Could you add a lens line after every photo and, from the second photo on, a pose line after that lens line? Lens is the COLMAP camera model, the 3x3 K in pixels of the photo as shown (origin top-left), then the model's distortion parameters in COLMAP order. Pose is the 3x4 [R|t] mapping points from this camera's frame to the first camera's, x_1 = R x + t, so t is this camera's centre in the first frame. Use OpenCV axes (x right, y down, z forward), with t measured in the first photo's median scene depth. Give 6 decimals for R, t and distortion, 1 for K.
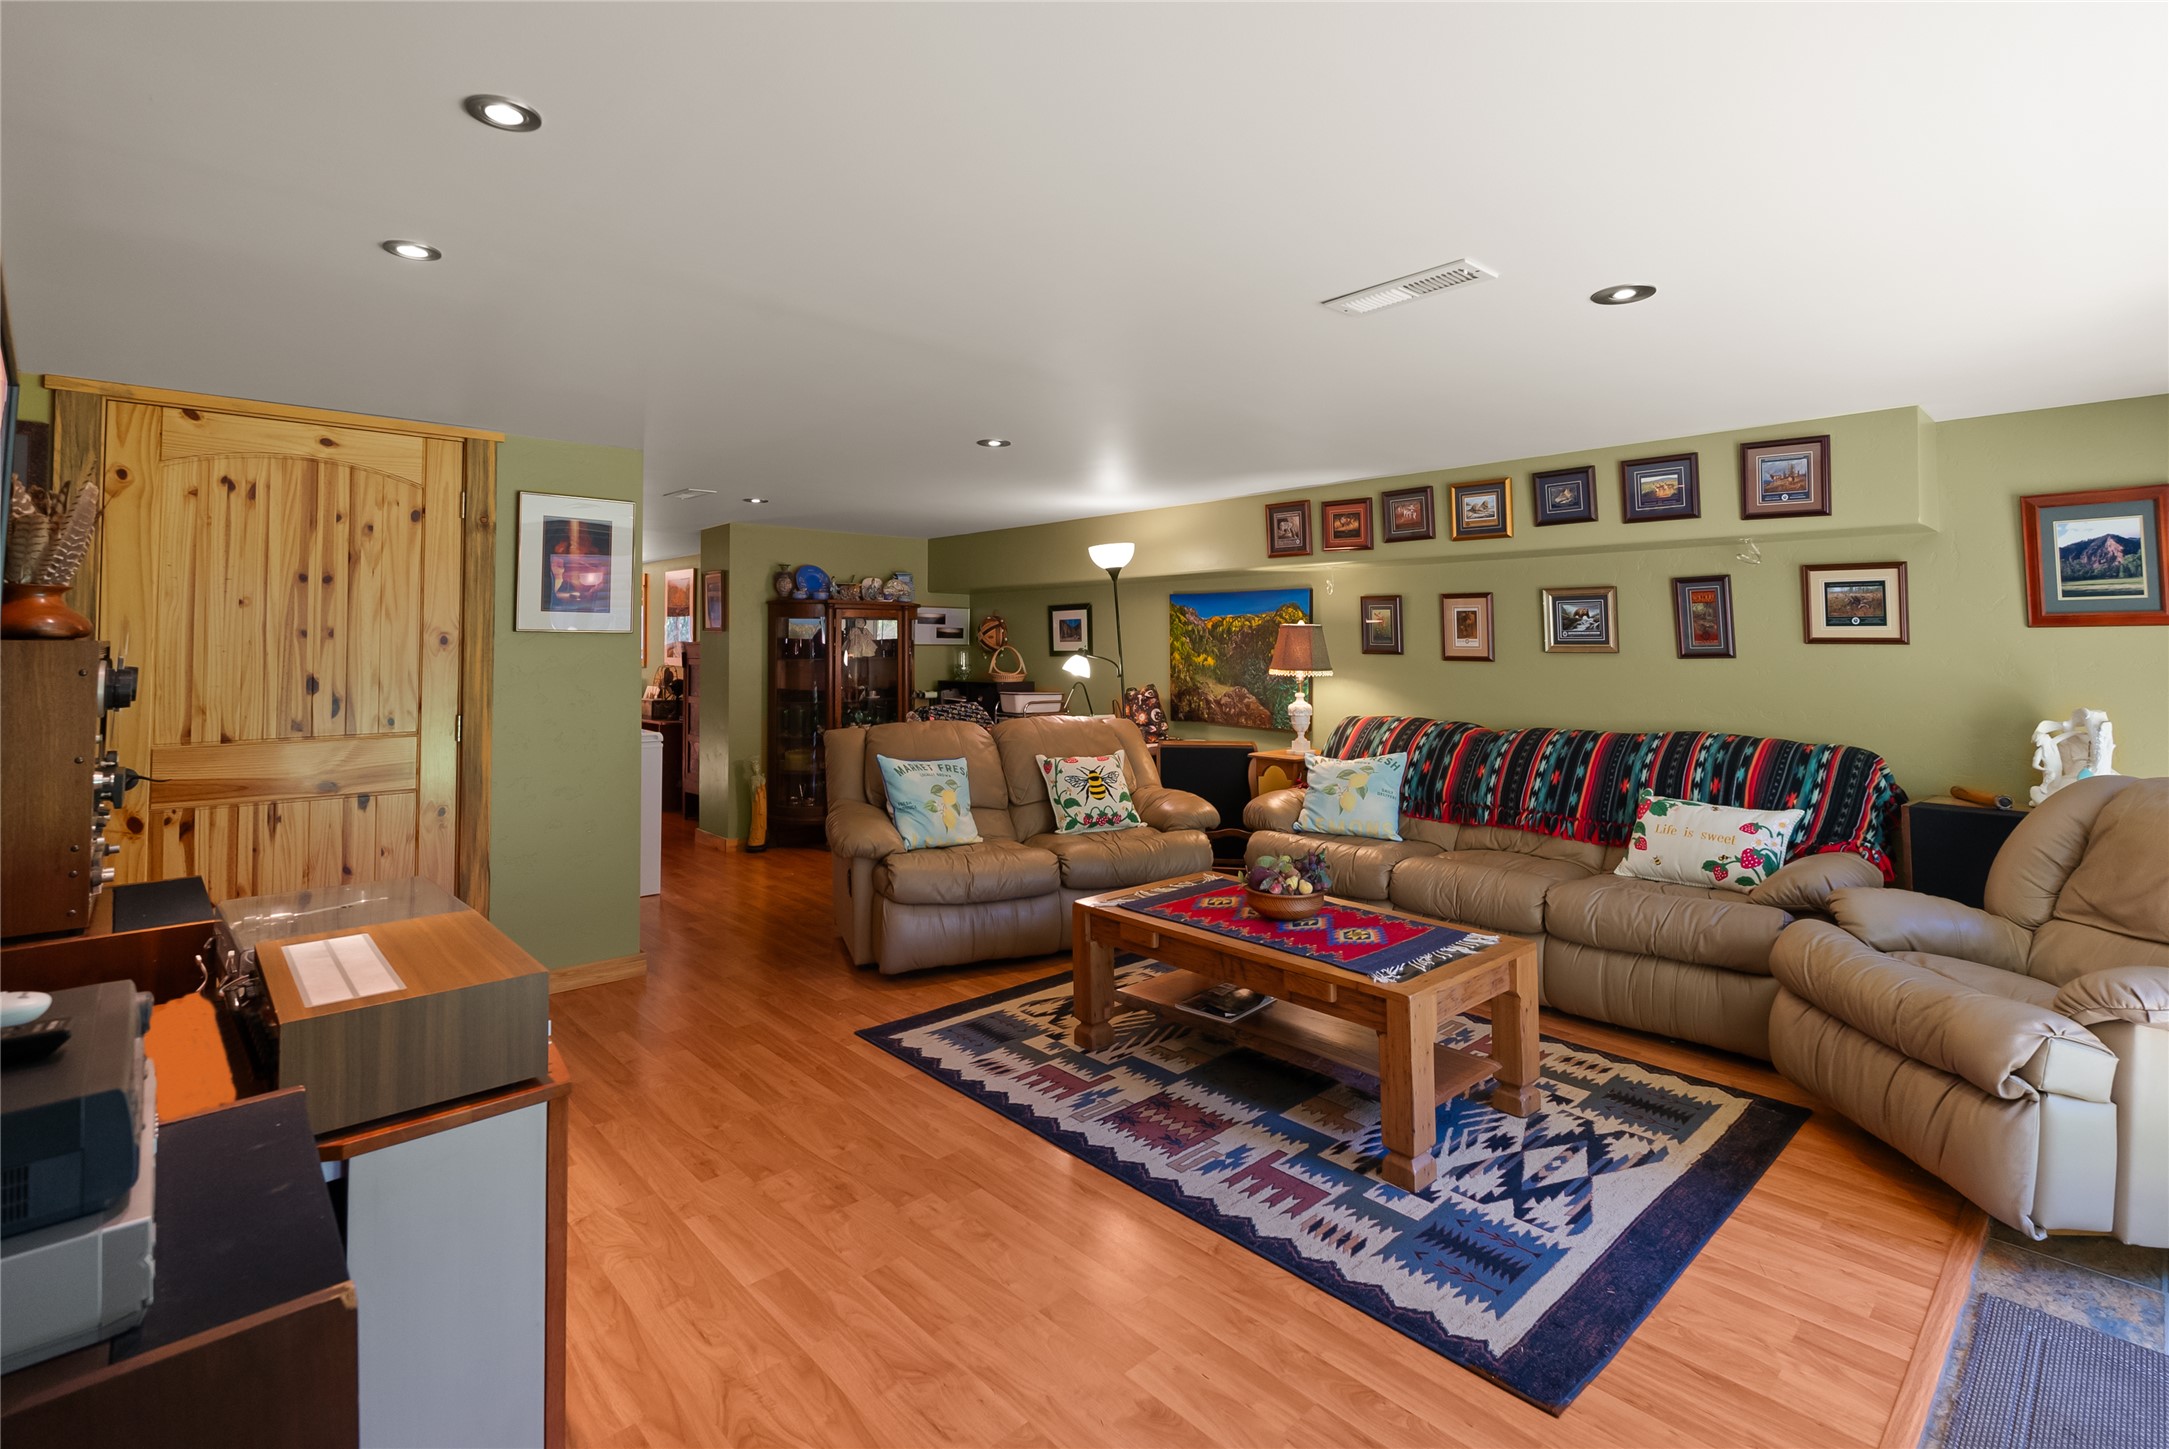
lens RADIAL K [[978.4, 0, 1066.7], [0, 978.4, 625.4], [0, 0, 1]] dist [-0.005213, 0.000783]
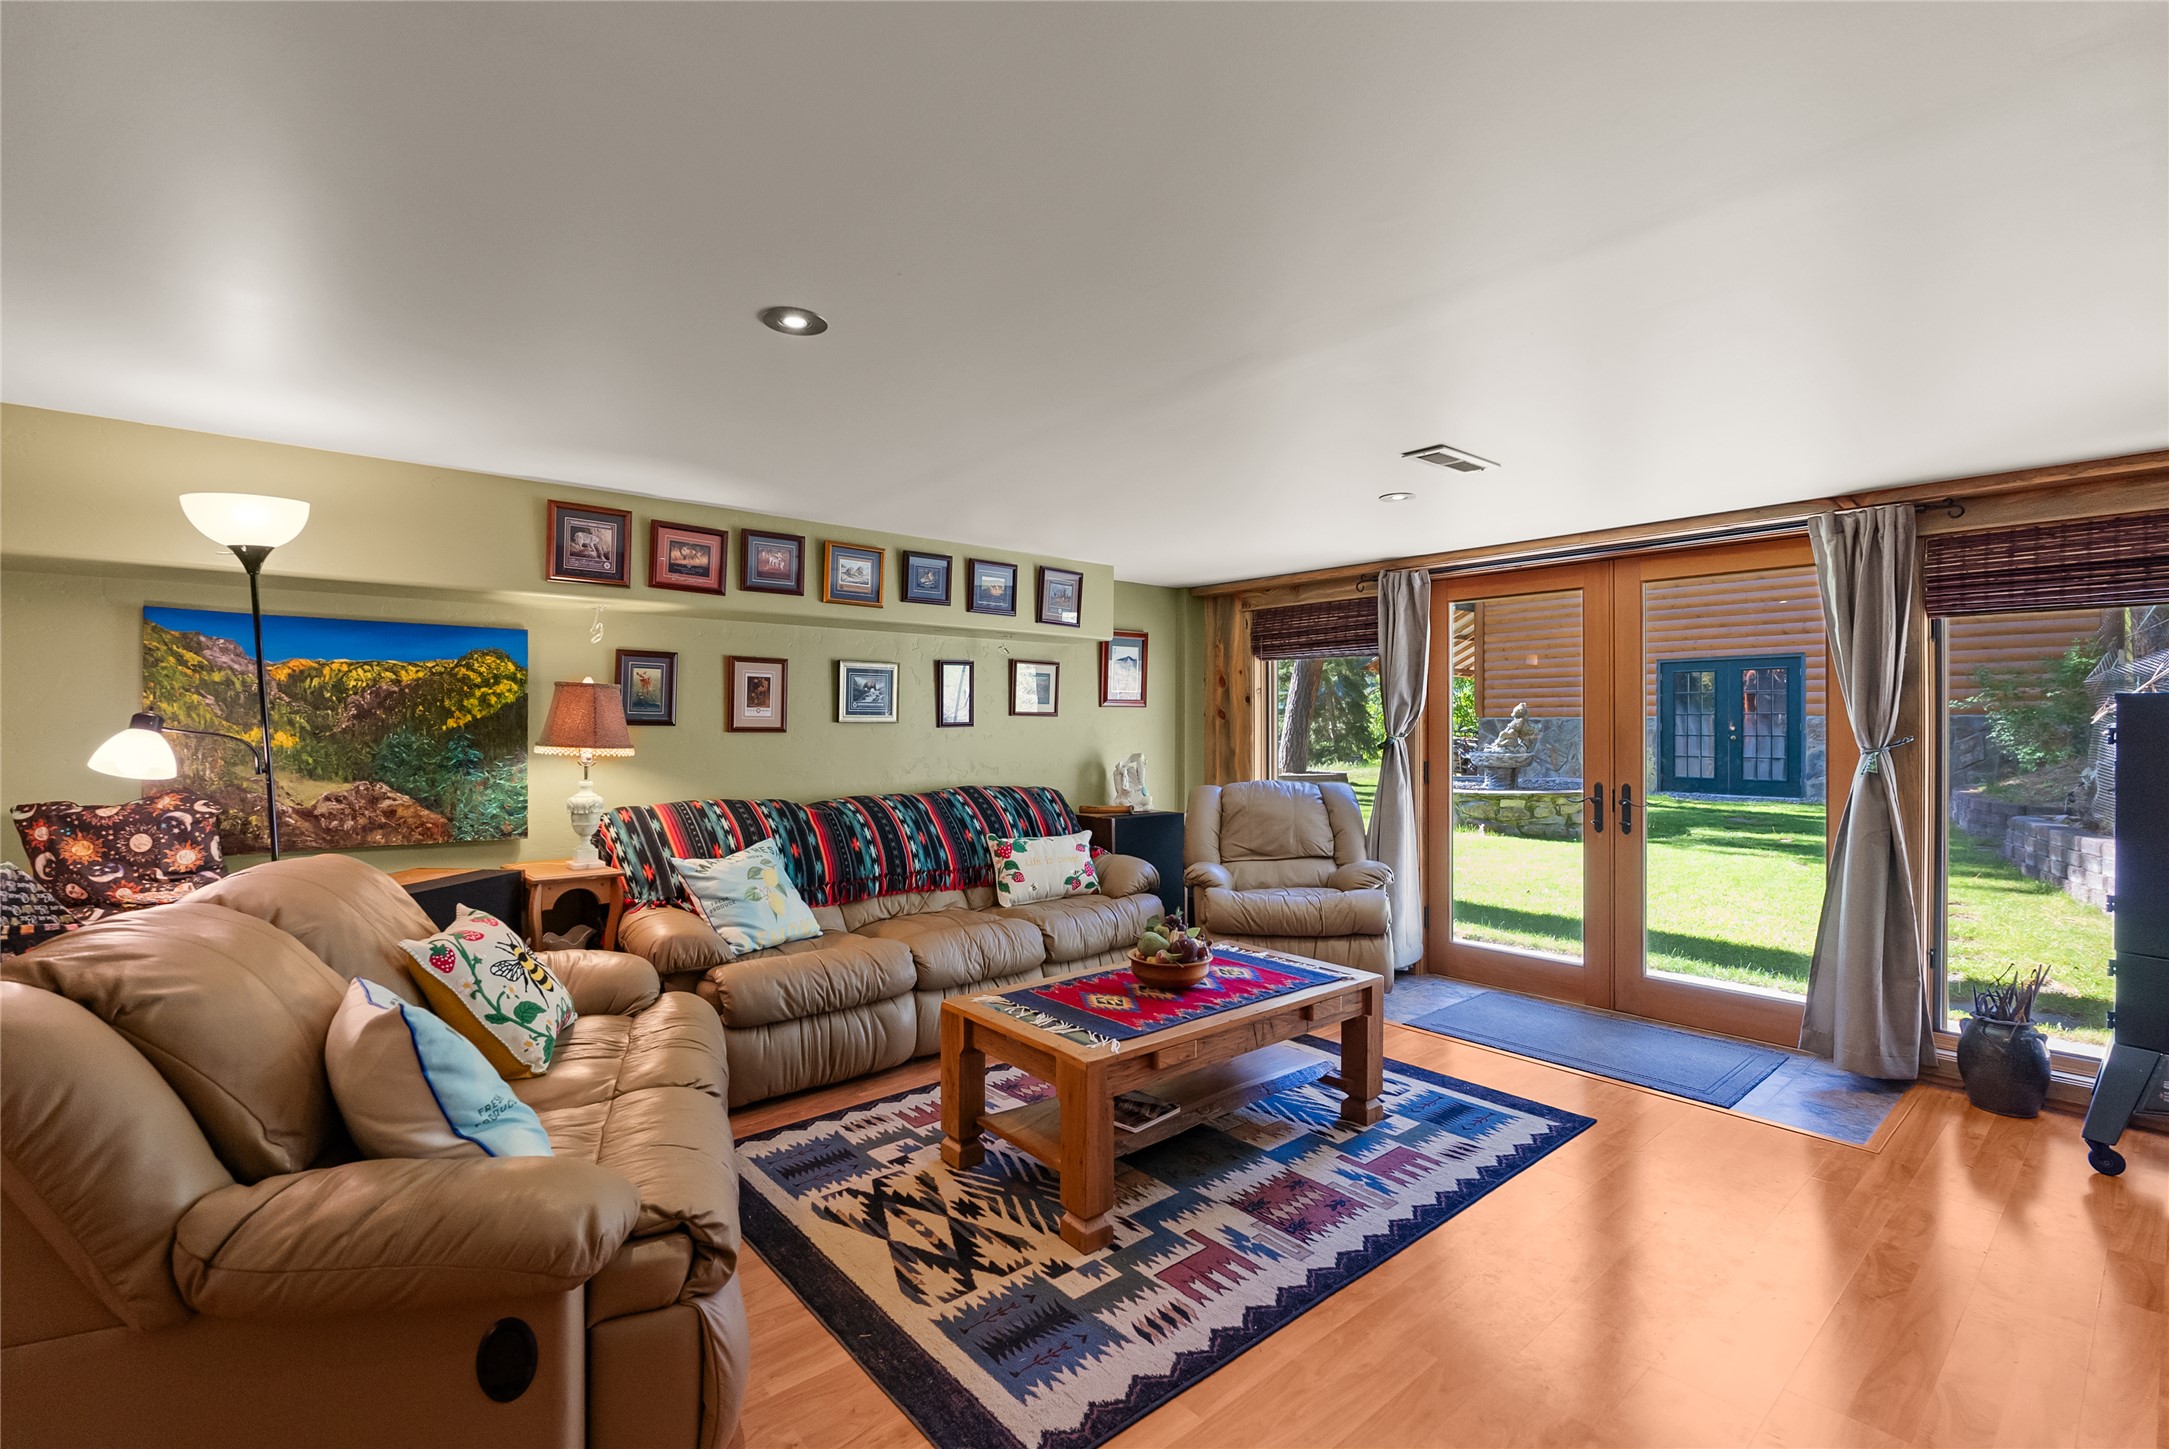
lens RADIAL K [[978.4, 0, 1099.5], [0, 978.4, 719.5], [0, 0, 1]] dist [-0.005213, 0.000783]
pose [[0.027030, 0.005179, 0.999621, -0.484314], [-0.021985, 0.999748, -0.004585, 0.021930], [-0.999393, -0.021853, 0.027137, 0.658850]]
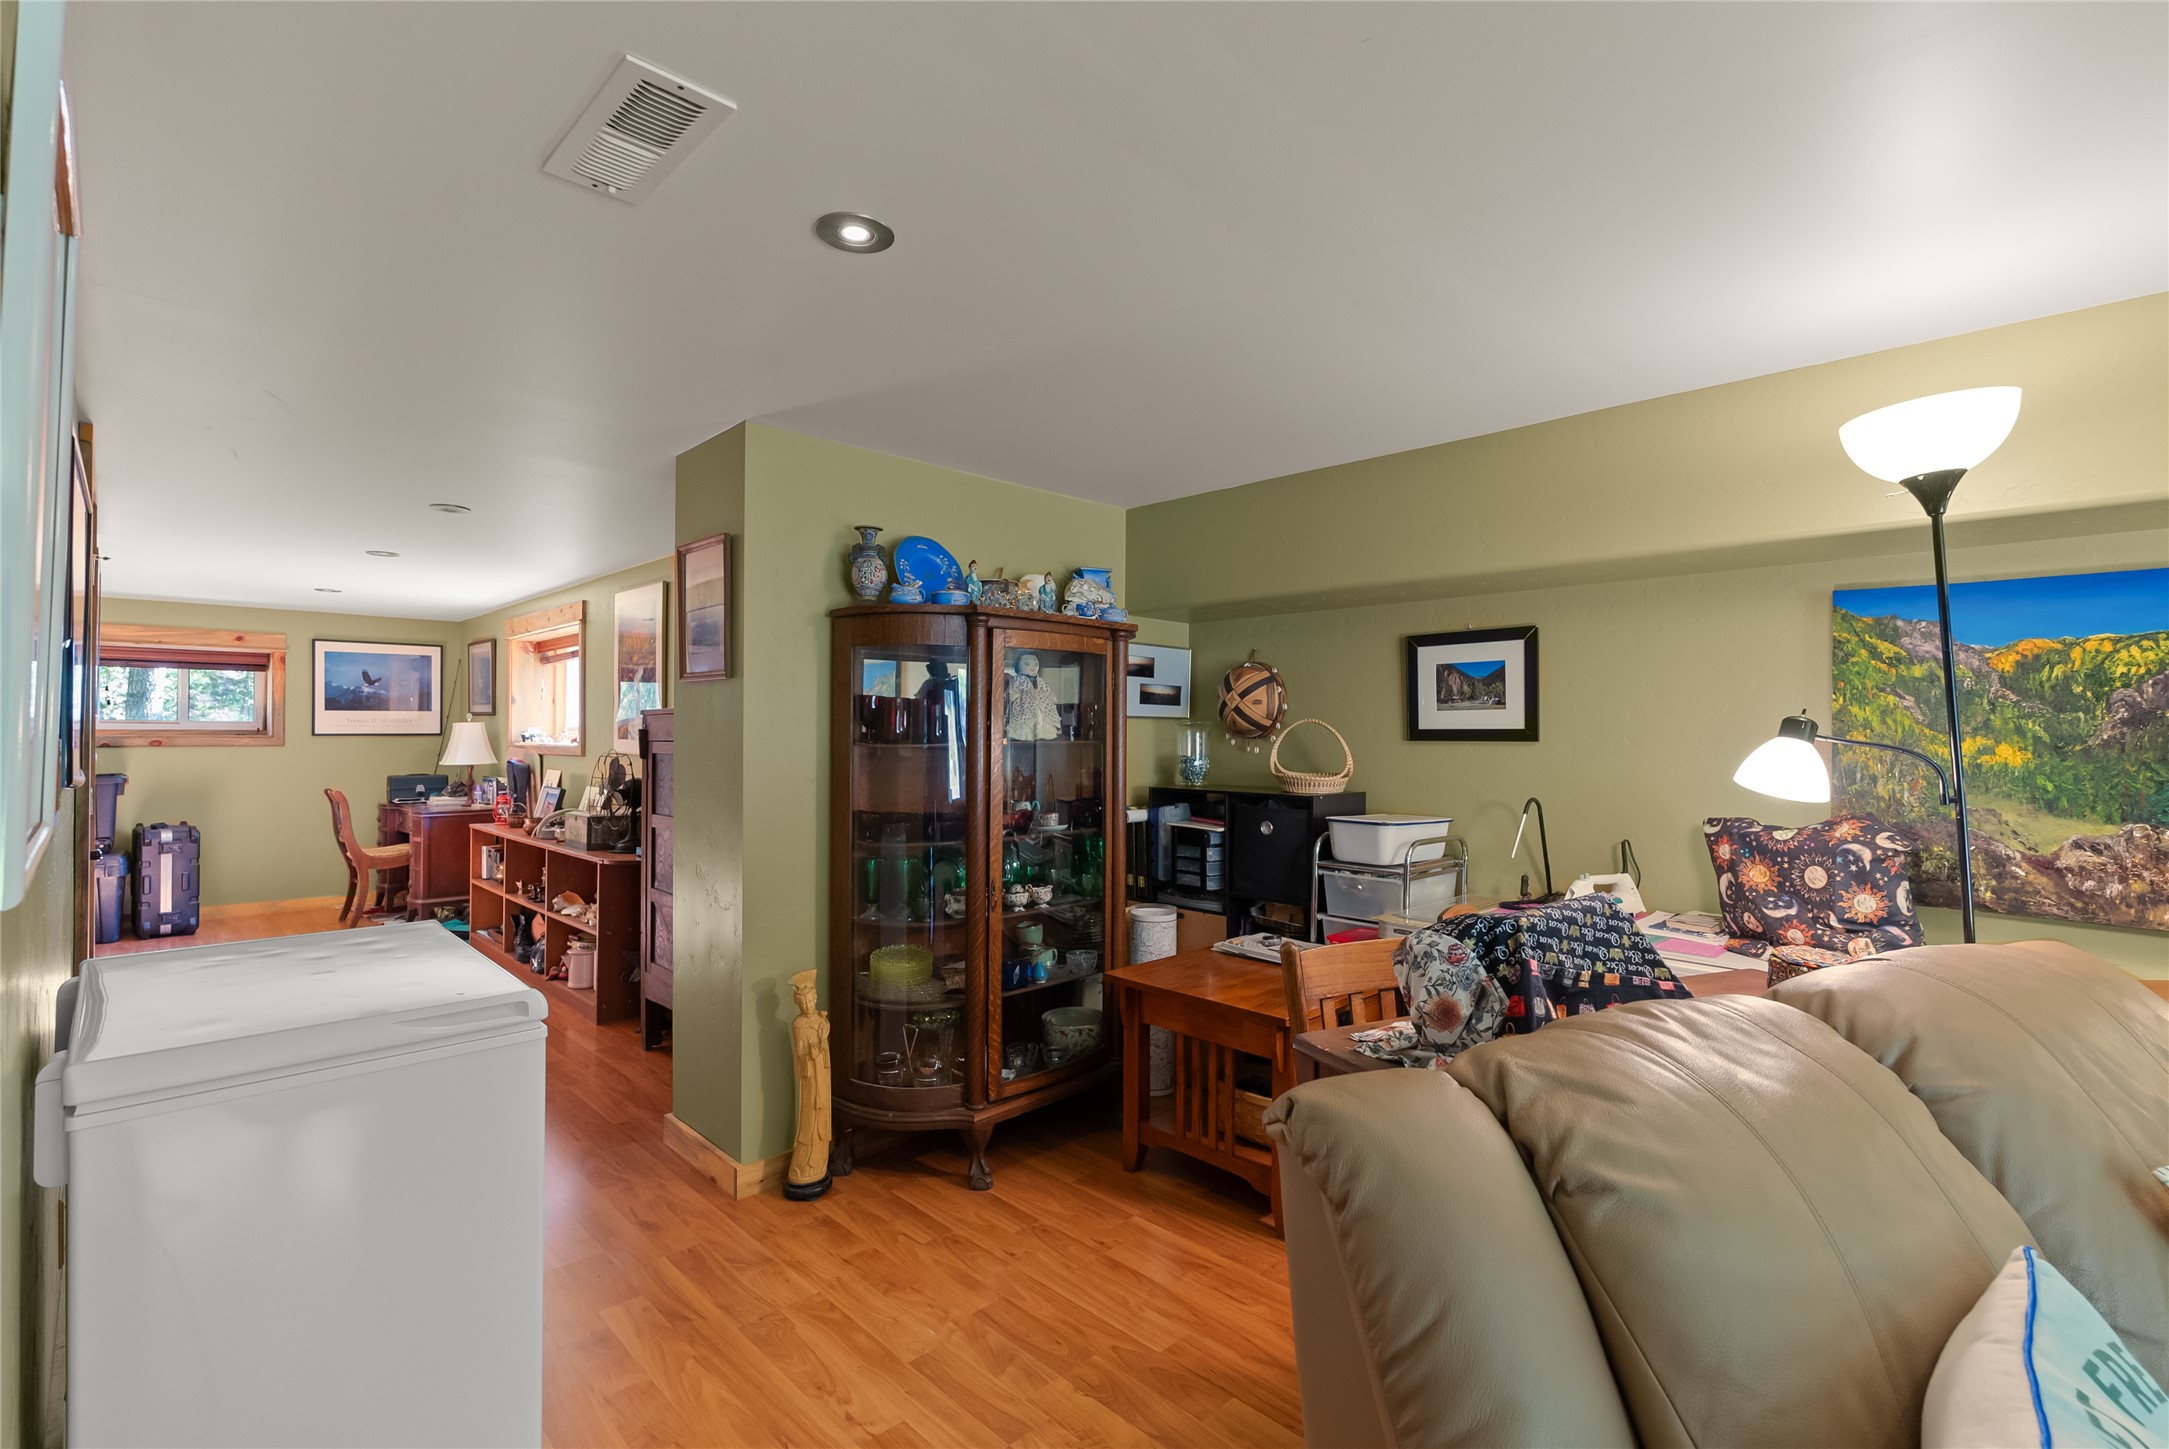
lens RADIAL K [[978.4, 0, 1090.3], [0, 978.4, 732.1], [0, 0, 1]] dist [-0.005213, 0.000783]
pose [[0.999182, 0.006041, 0.039986, -0.290762], [-0.006926, 0.999733, 0.022032, 0.026592], [-0.039843, -0.022291, 0.998957, 0.784830]]
